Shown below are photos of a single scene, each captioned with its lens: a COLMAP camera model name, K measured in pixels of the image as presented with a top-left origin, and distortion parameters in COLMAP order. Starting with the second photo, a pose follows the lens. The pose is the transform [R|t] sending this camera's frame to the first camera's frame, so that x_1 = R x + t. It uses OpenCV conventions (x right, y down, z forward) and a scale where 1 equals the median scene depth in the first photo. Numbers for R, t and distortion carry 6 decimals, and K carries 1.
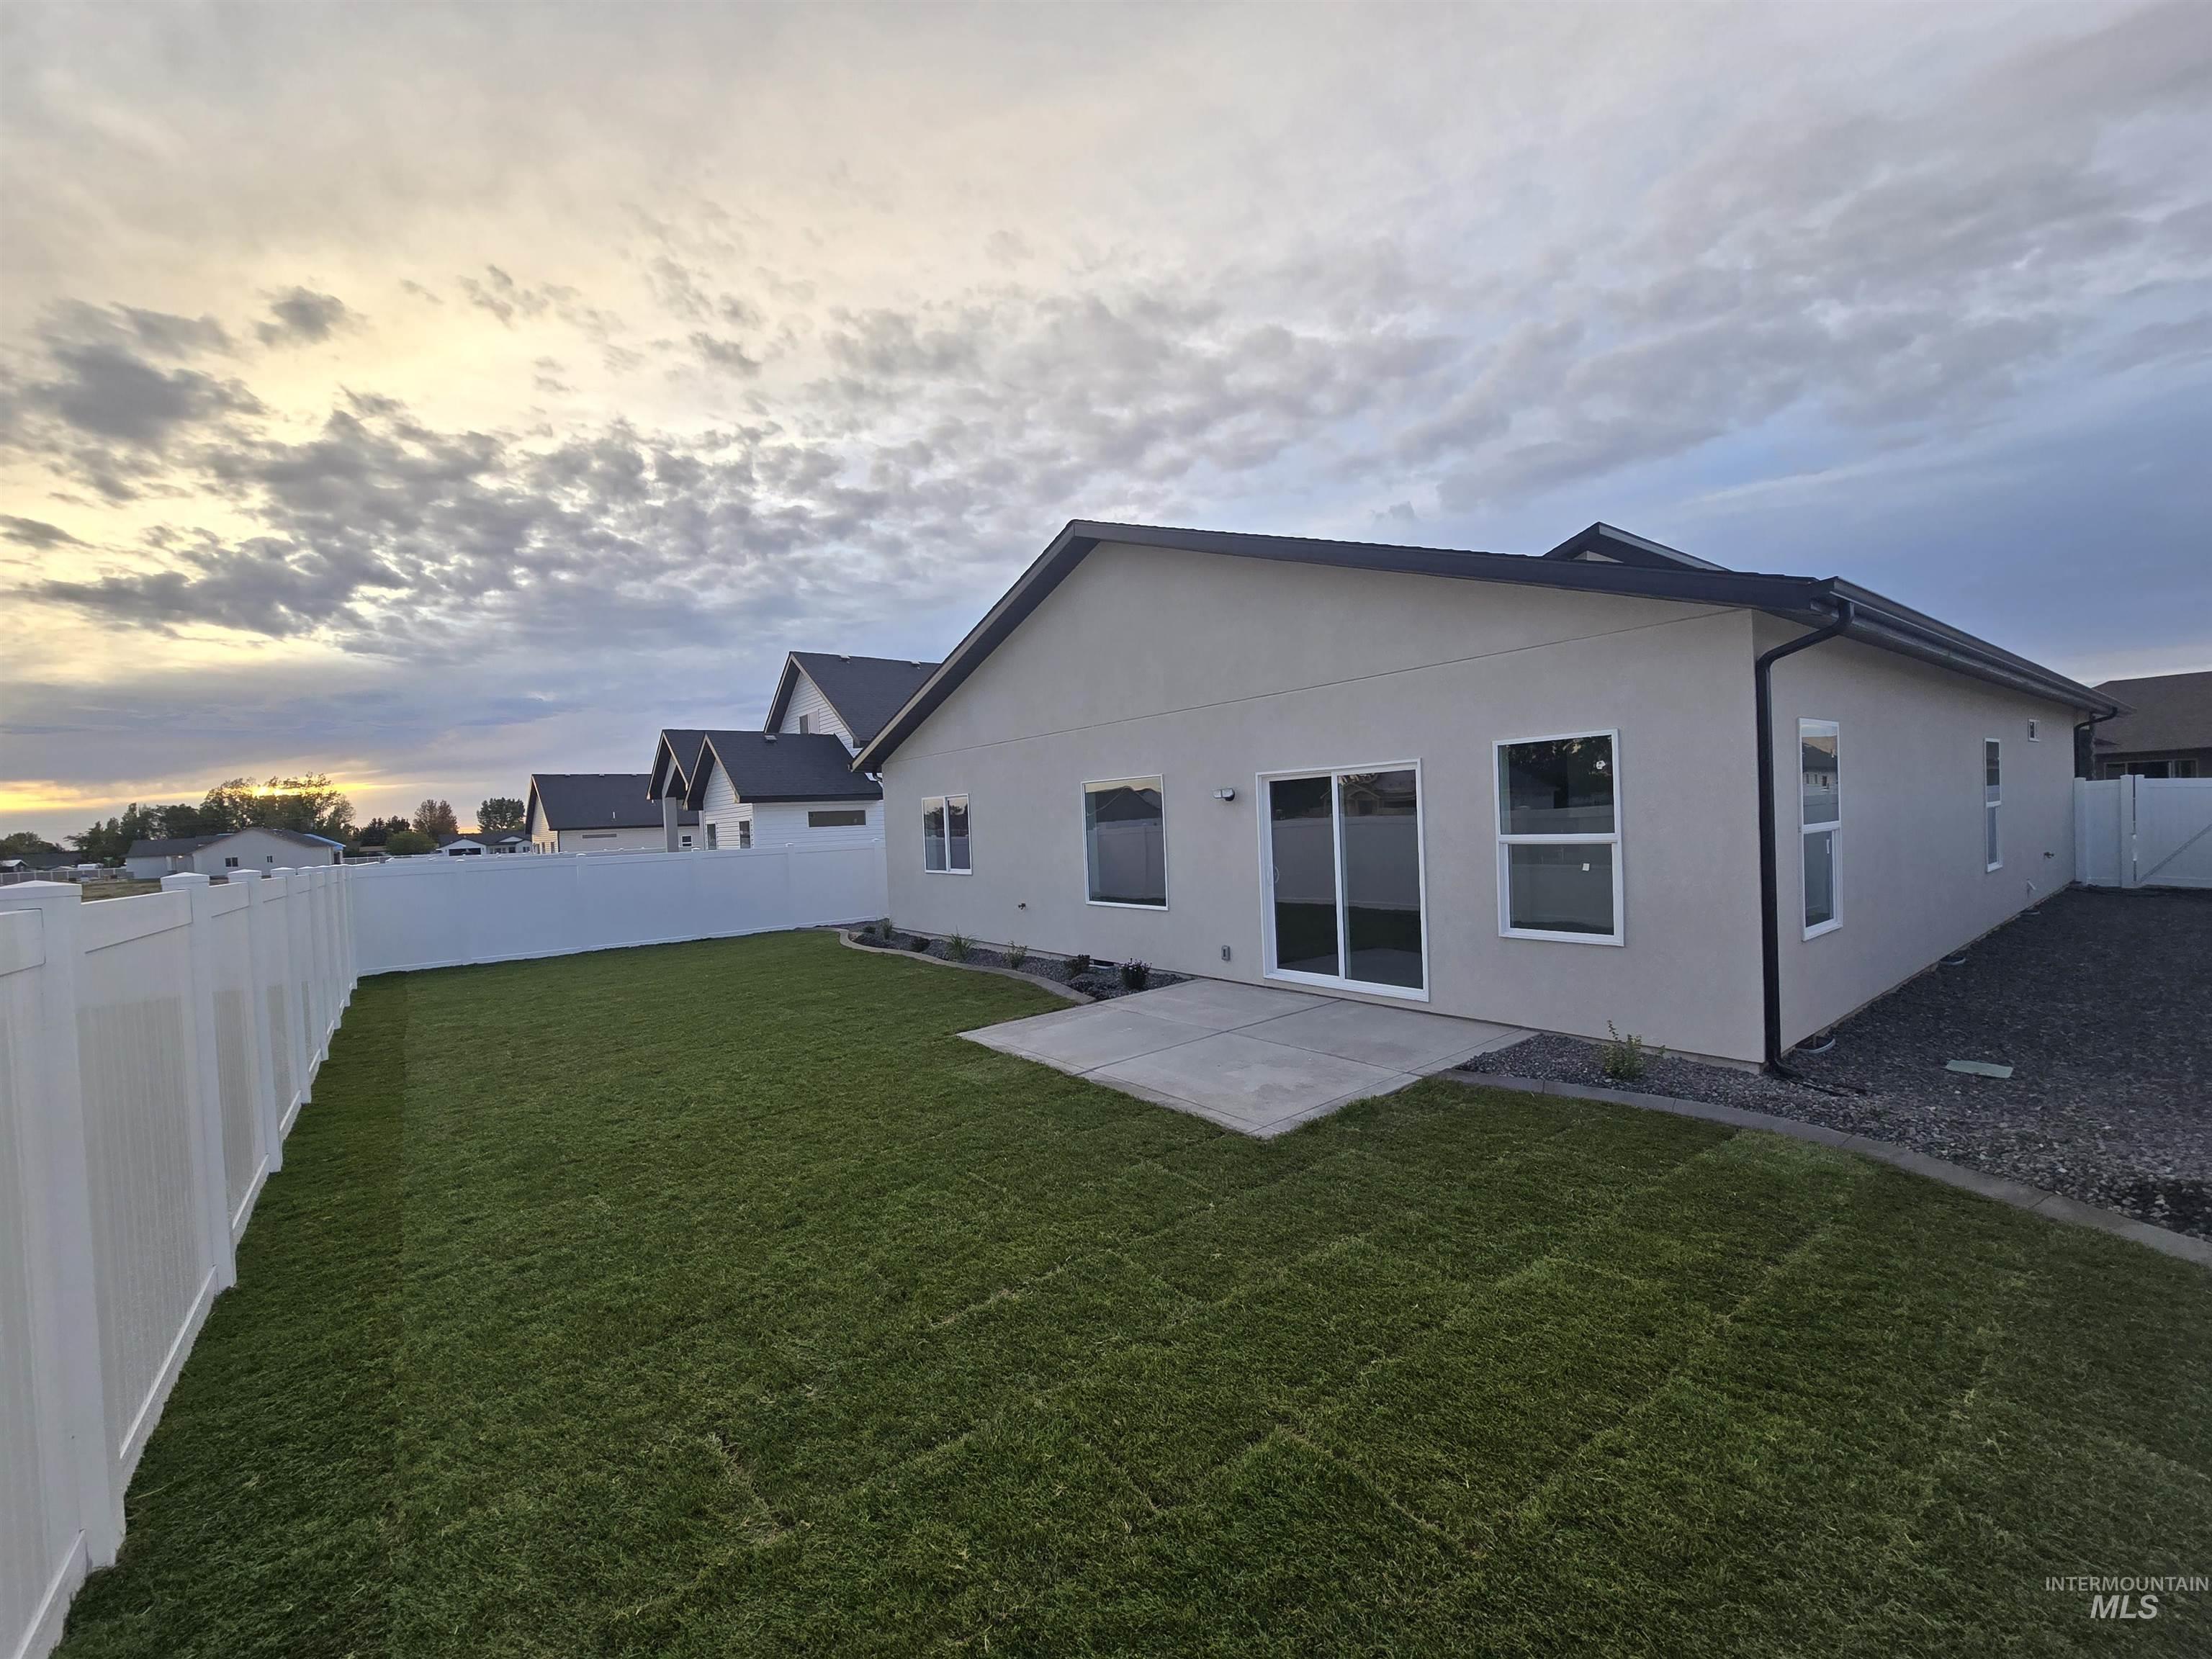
lens RADIAL K [[900.0, 0, 1060.3], [0, 900.0, 845.3], [0, 0, 1]] dist [0.041411, -0.025133]
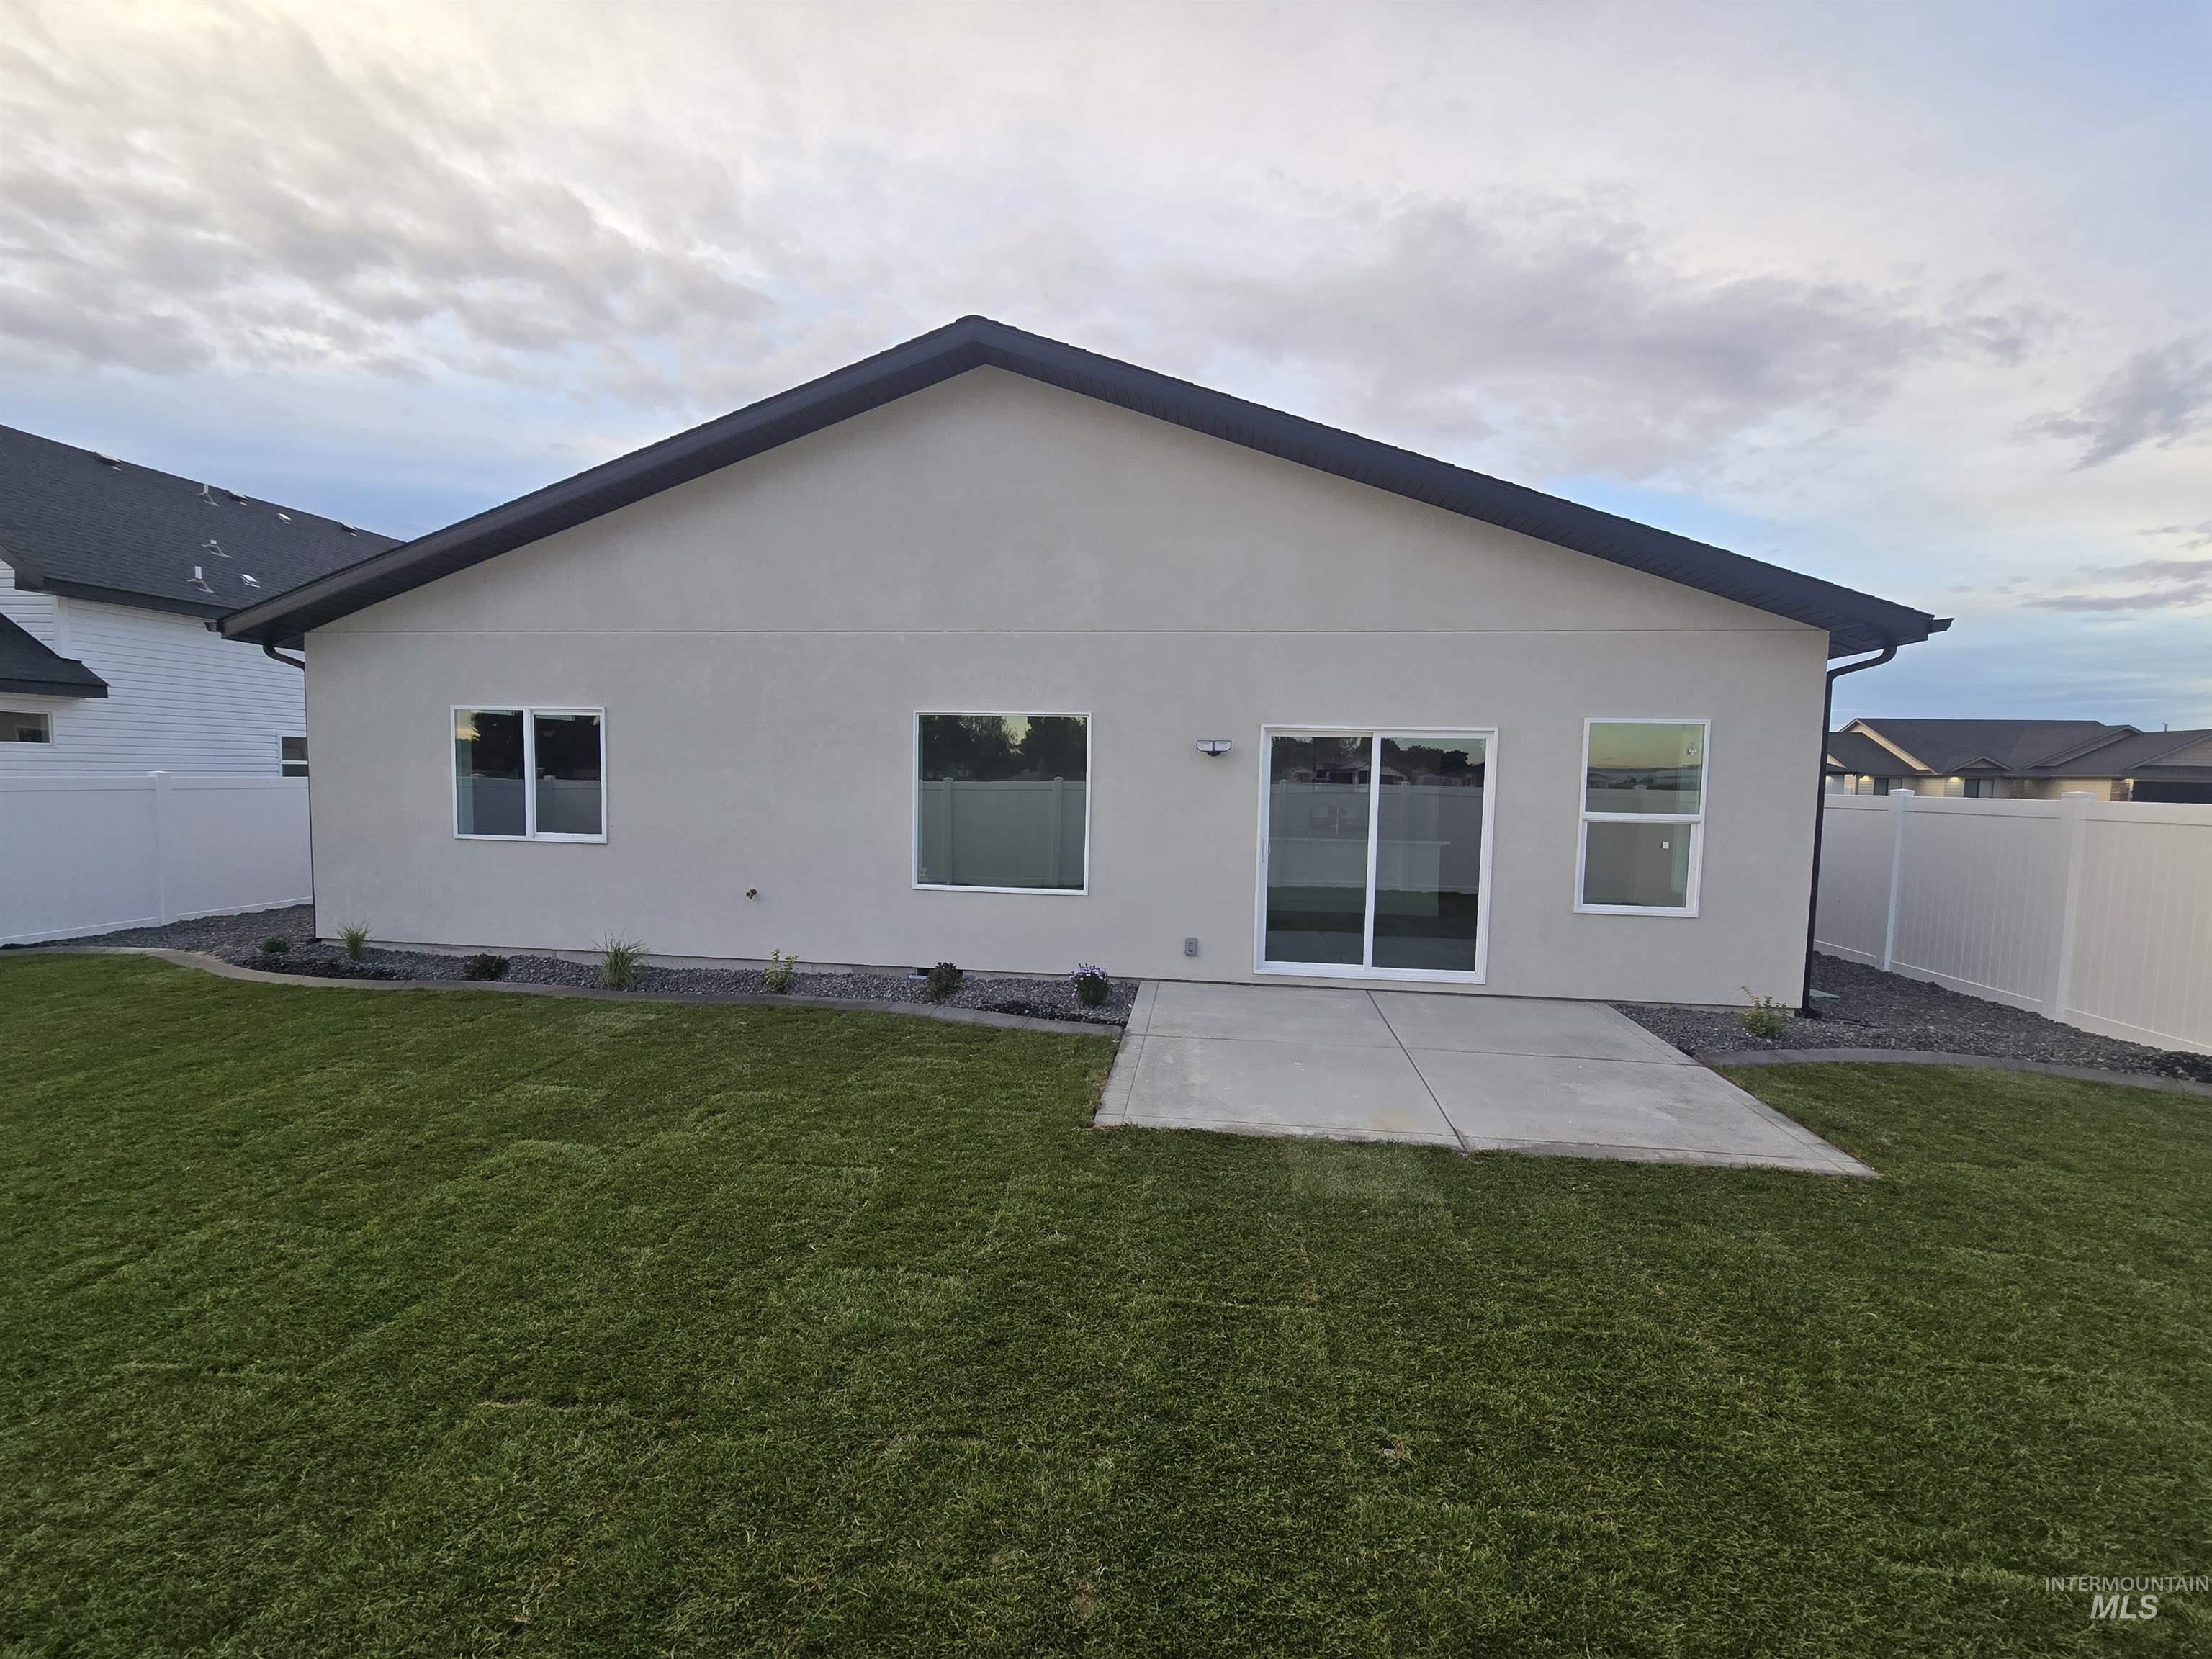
lens RADIAL K [[926.8, 0, 1106.0], [0, 926.8, 829.5], [0, 0, 1]] dist [-0.002934, -0.000801]
pose [[0.692889, 0.018214, 0.720815, -0.512750], [-0.031708, 0.999484, 0.005224, 0.015116], [-0.720347, -0.026475, 0.693108, 0.545736]]
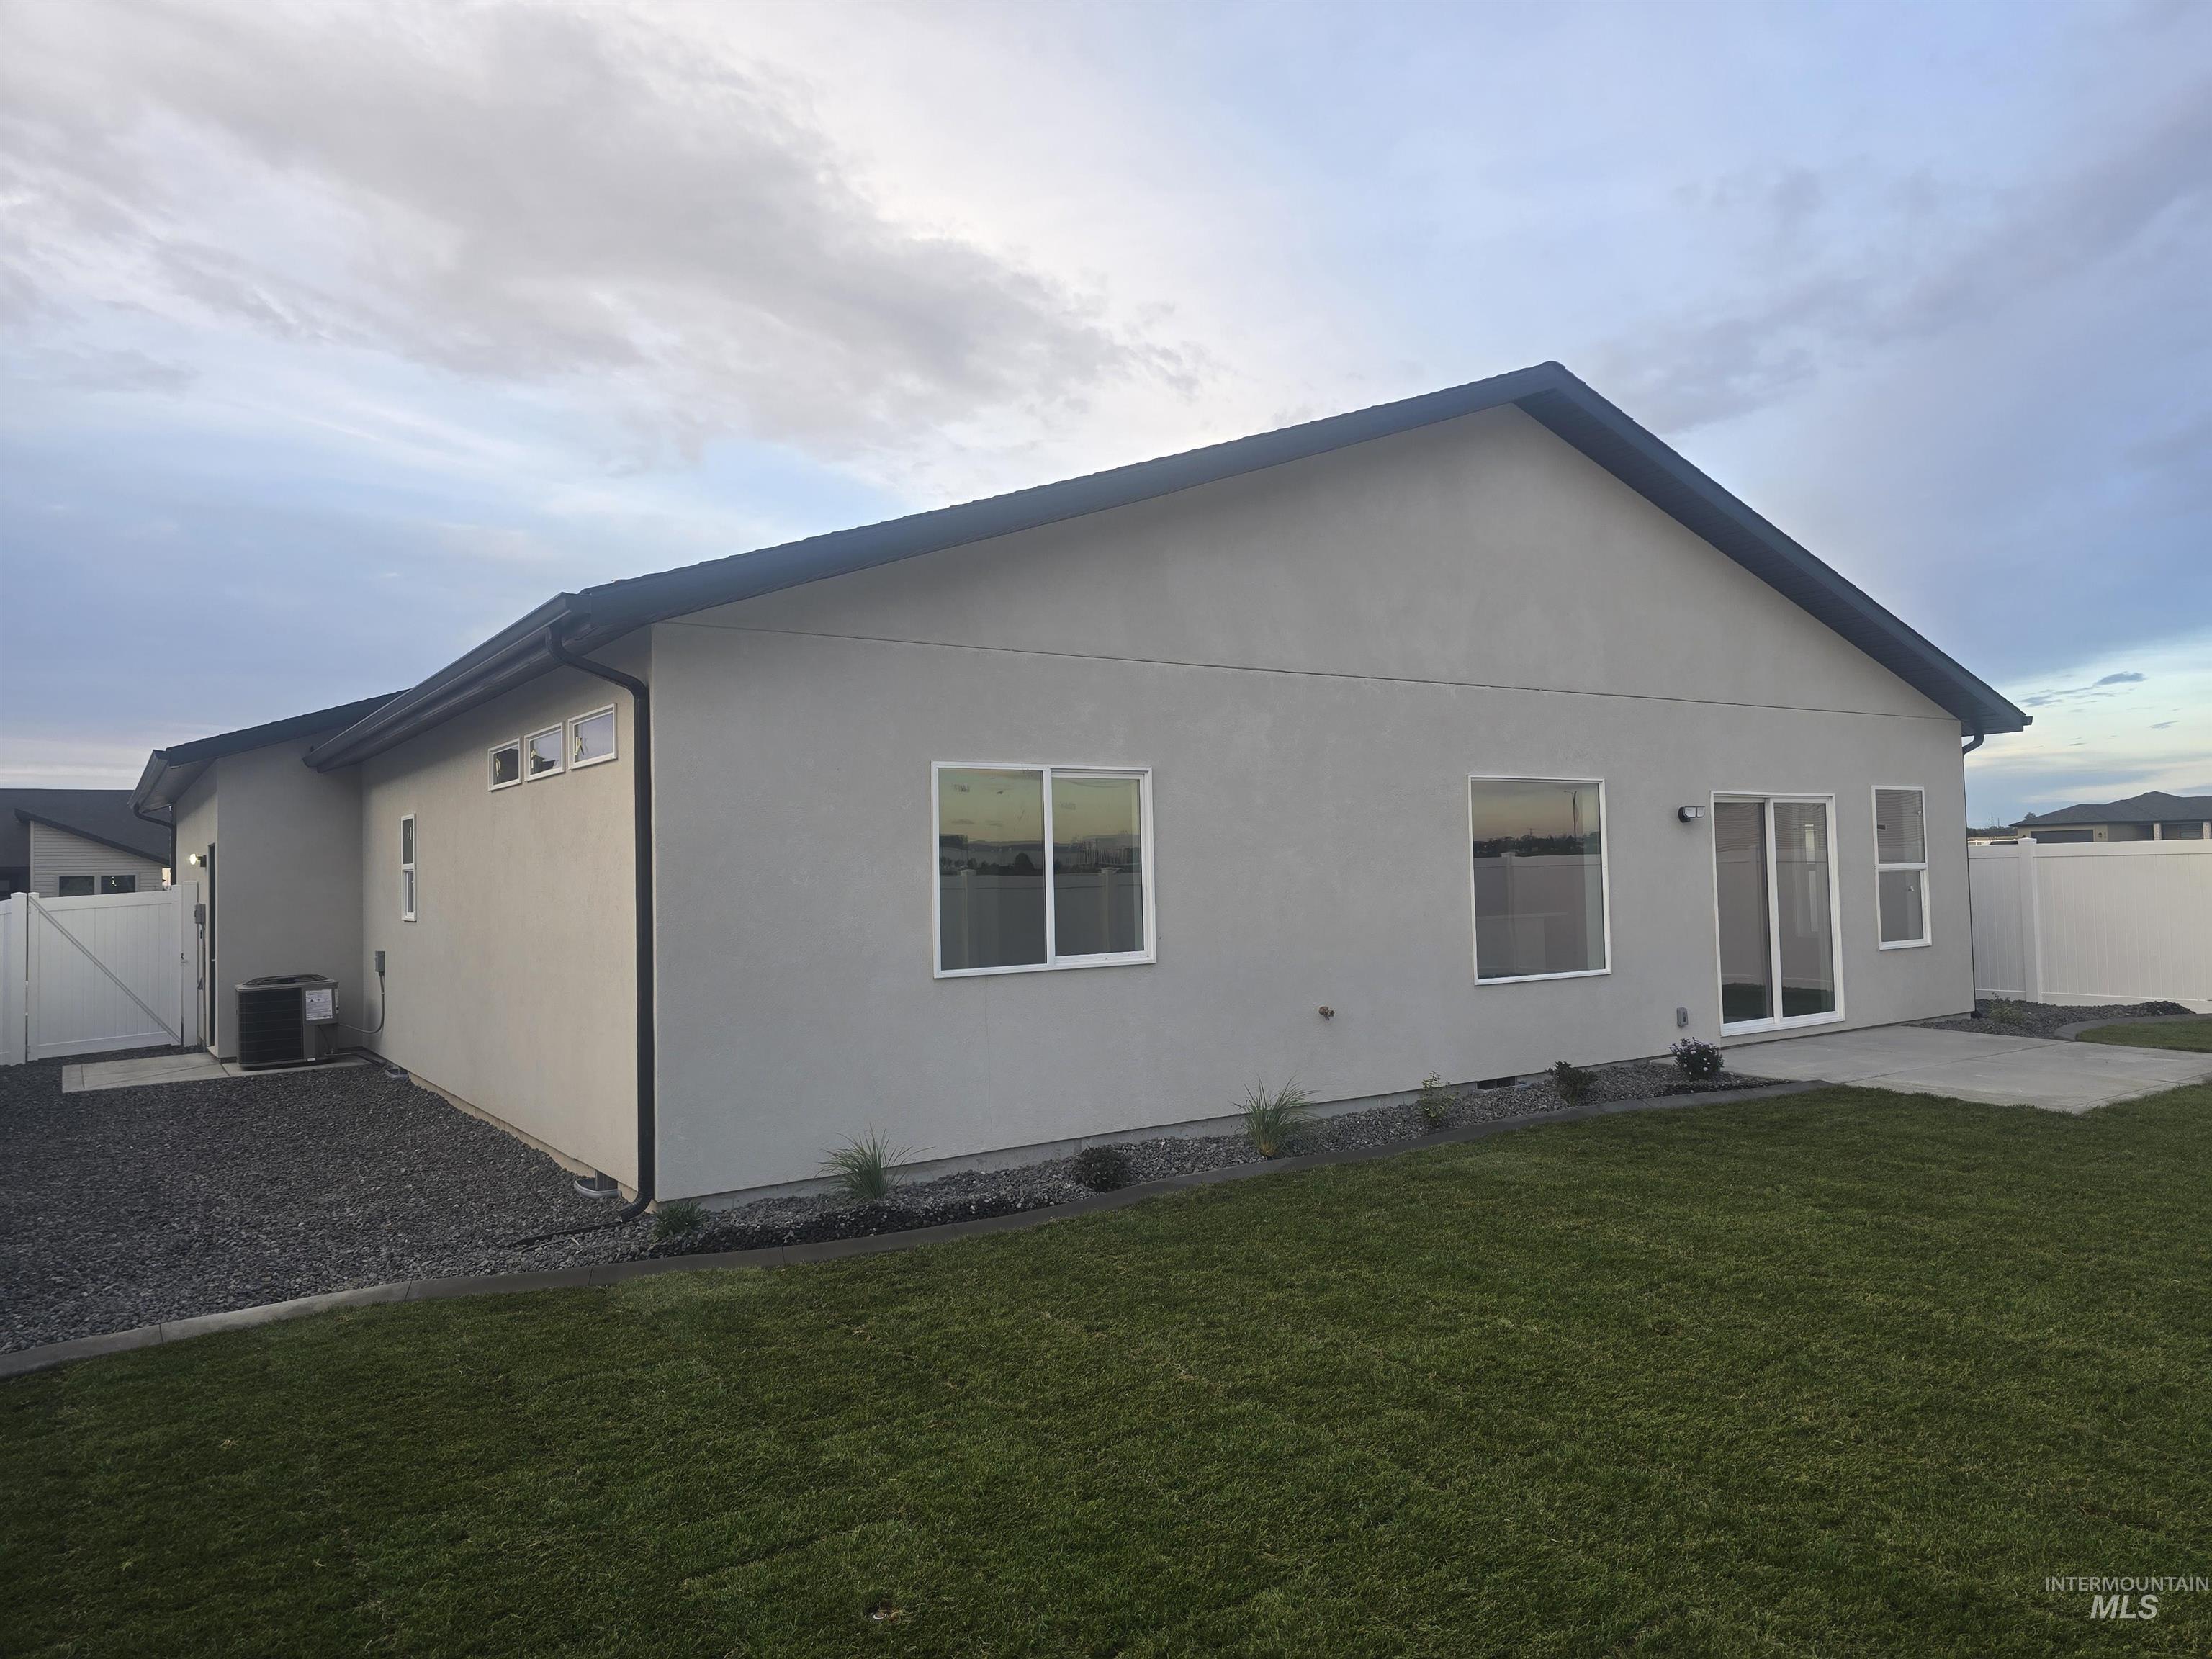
lens RADIAL K [[1473.6, 0, 1097.4], [0, 1473.6, 769.2], [0, 0, 1]] dist [0.049237, -0.037451]
pose [[0.032711, 0.111947, 0.993176, -1.256443], [0.048366, 0.992366, -0.113448, 0.030440], [-0.998294, 0.051747, 0.027047, 1.621301]]
